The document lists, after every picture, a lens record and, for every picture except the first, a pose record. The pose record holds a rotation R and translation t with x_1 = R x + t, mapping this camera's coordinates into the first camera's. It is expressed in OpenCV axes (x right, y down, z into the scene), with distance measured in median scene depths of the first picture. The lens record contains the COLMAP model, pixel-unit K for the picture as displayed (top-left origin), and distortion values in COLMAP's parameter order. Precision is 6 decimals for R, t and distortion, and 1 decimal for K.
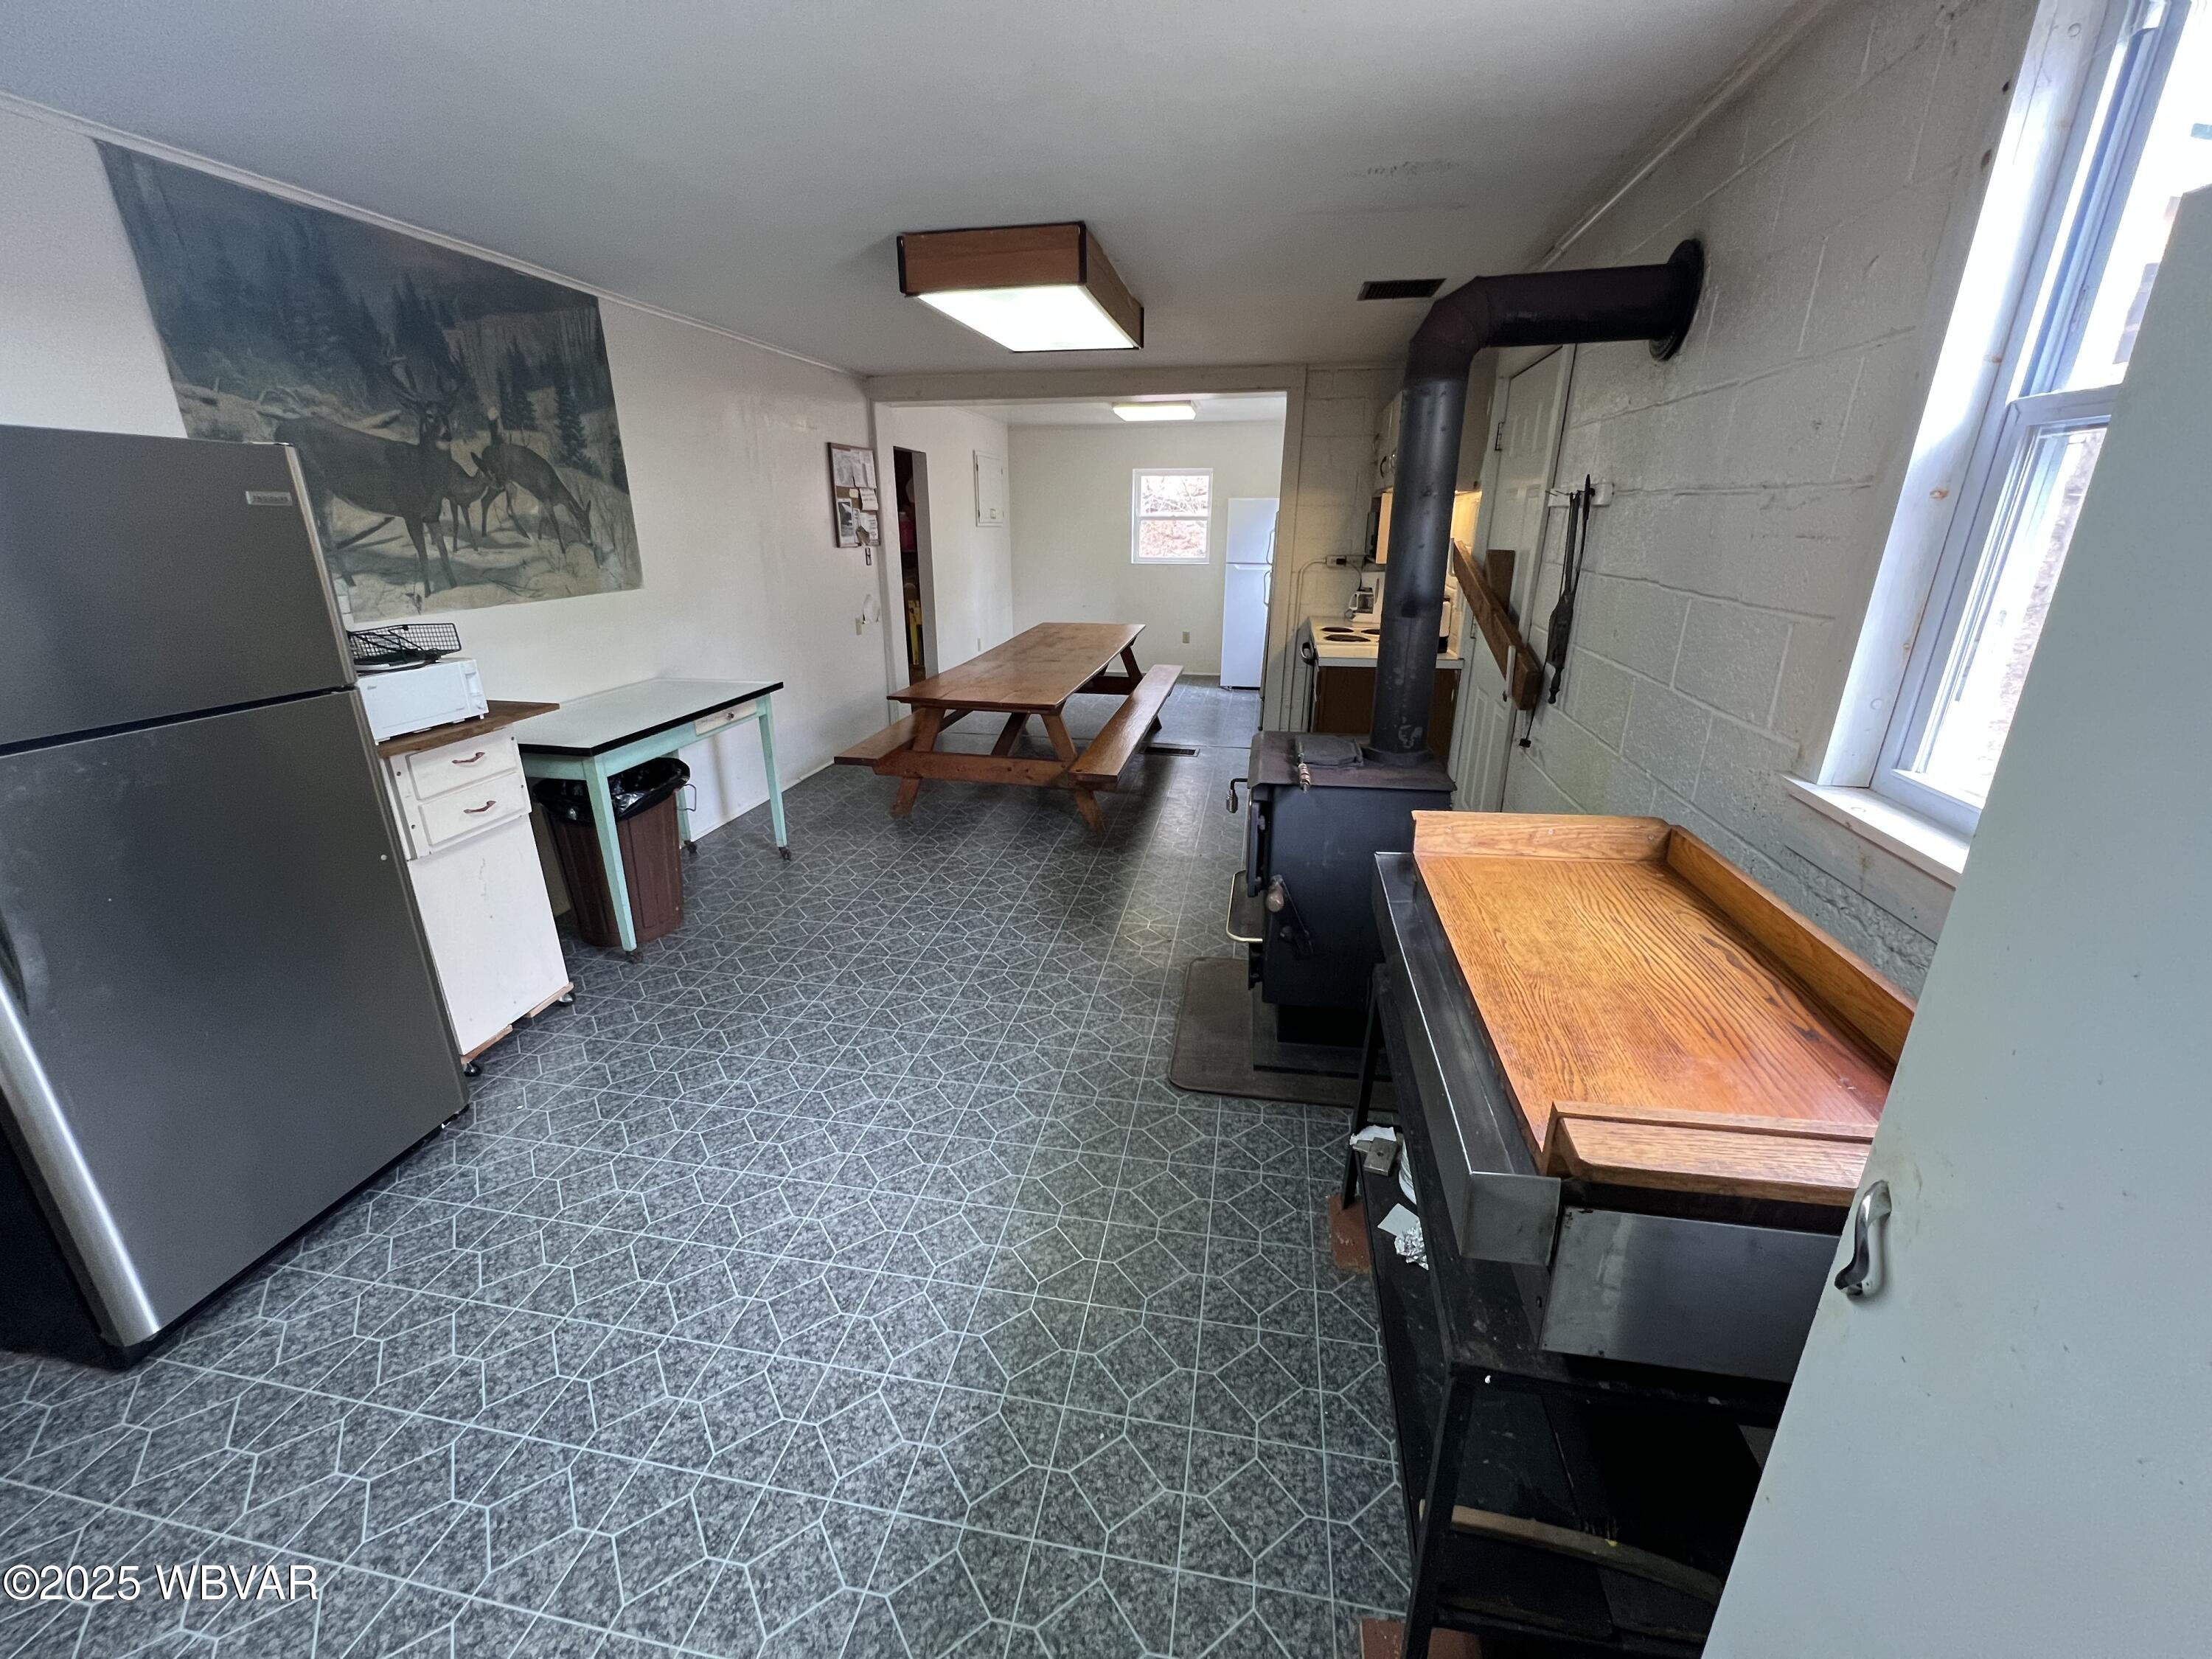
lens RADIAL K [[882.7, 0, 1107.9], [0, 882.7, 838.6], [0, 0, 1]] dist [-0.015524, 0.000198]
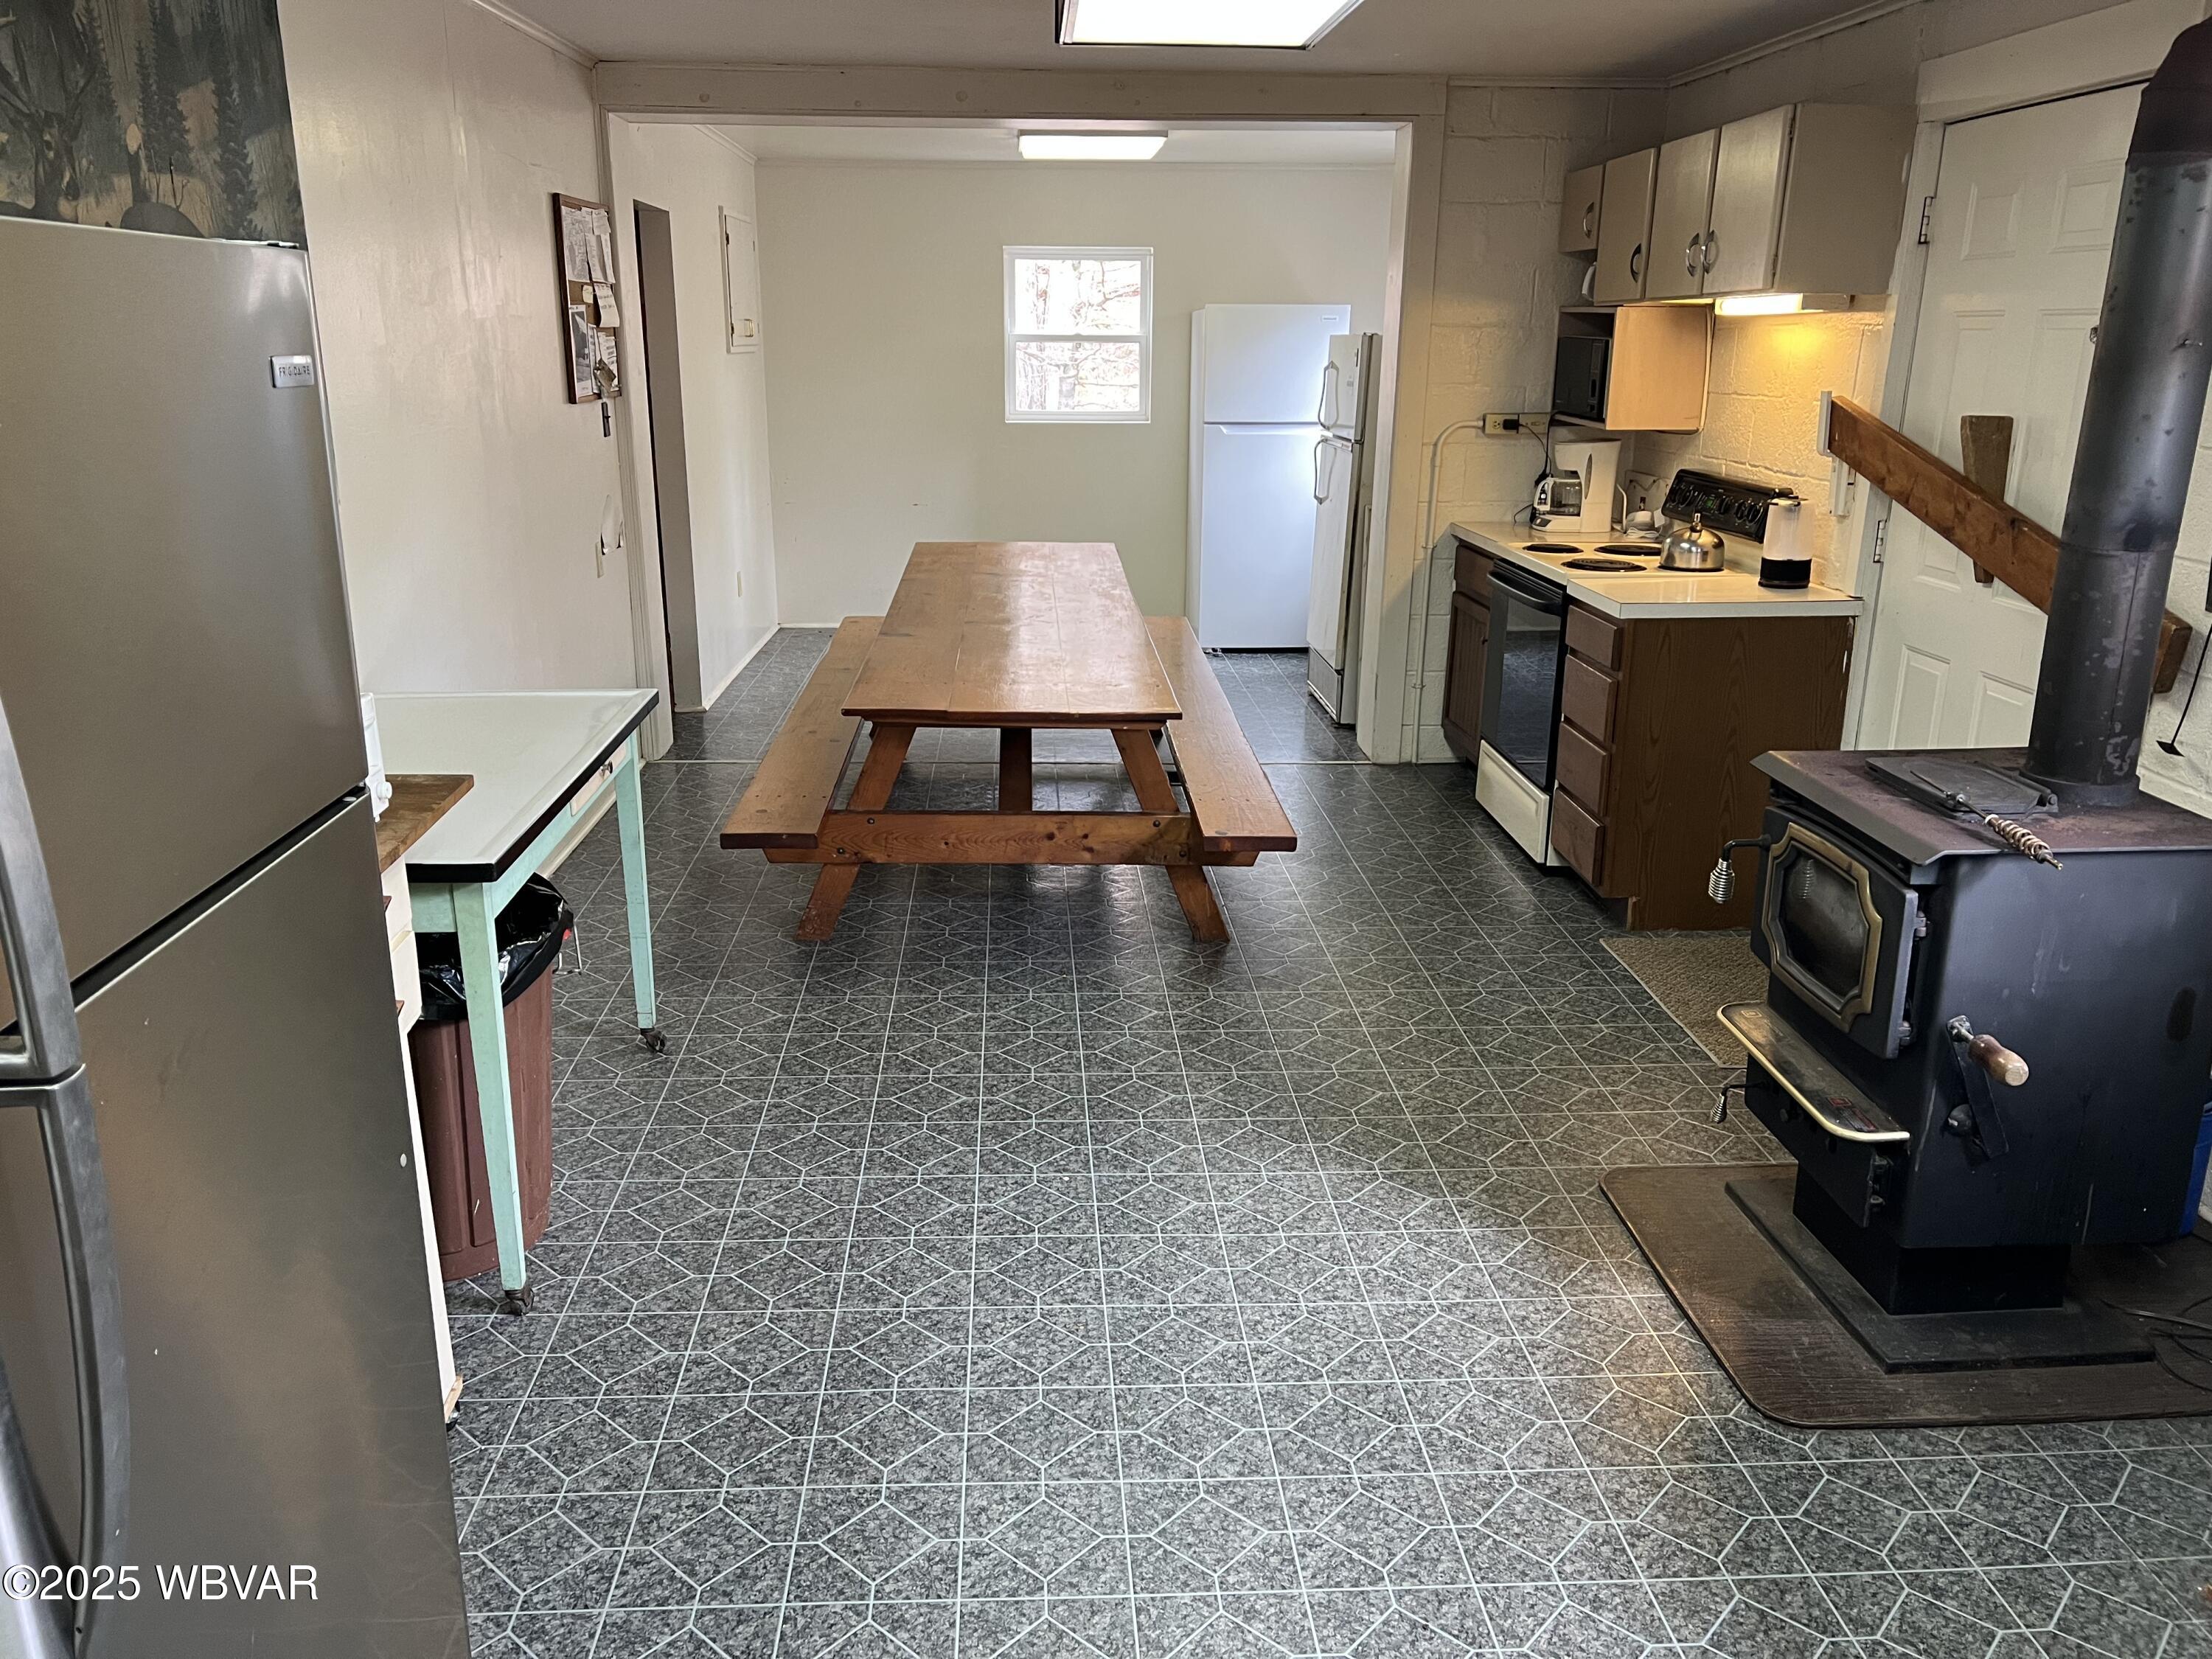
lens RADIAL K [[1737.1, 0, 1106.3], [0, 1737.1, 822.7], [0, 0, 1]] dist [0.001534, -0.012232]
pose [[0.973943, -0.056306, 0.219690, -0.237234], [0.070873, 0.995739, -0.058993, -0.021668], [-0.215432, 0.073026, 0.973784, 0.016028]]
